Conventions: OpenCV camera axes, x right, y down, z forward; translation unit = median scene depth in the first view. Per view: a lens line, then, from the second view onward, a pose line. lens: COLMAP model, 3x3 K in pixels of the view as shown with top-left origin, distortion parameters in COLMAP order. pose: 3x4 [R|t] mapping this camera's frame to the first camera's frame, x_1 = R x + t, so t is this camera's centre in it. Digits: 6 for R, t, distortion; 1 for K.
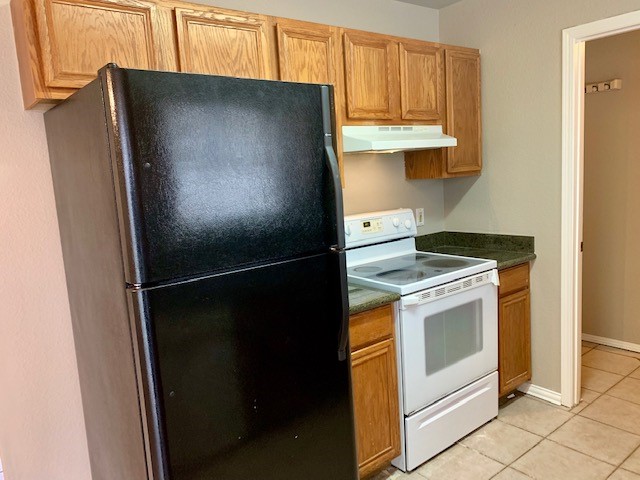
lens RADIAL K [[489.0, 0, 320.0], [0, 489.0, 240.0], [0, 0, 1]] dist [0.009562, -0.002453]
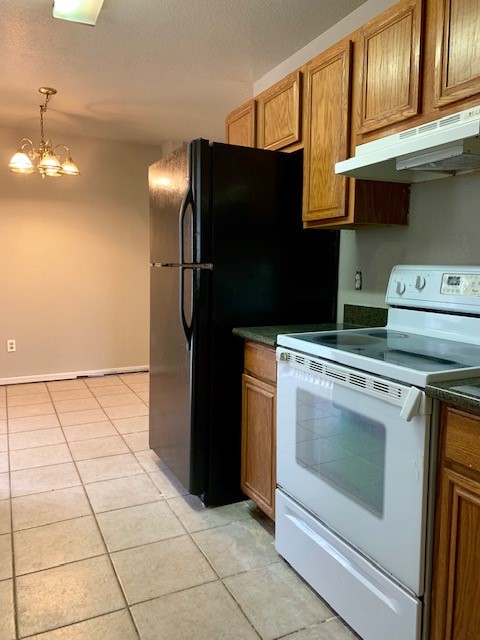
lens RADIAL K [[489.0, 0, 240.0], [0, 489.0, 320.0], [0, 0, 1]] dist [0.009562, -0.002453]
pose [[-0.217565, 0.170199, -0.961092, 0.911225], [-0.131144, 0.970653, 0.201580, -0.086102], [0.967195, 0.169899, -0.188859, 0.978728]]
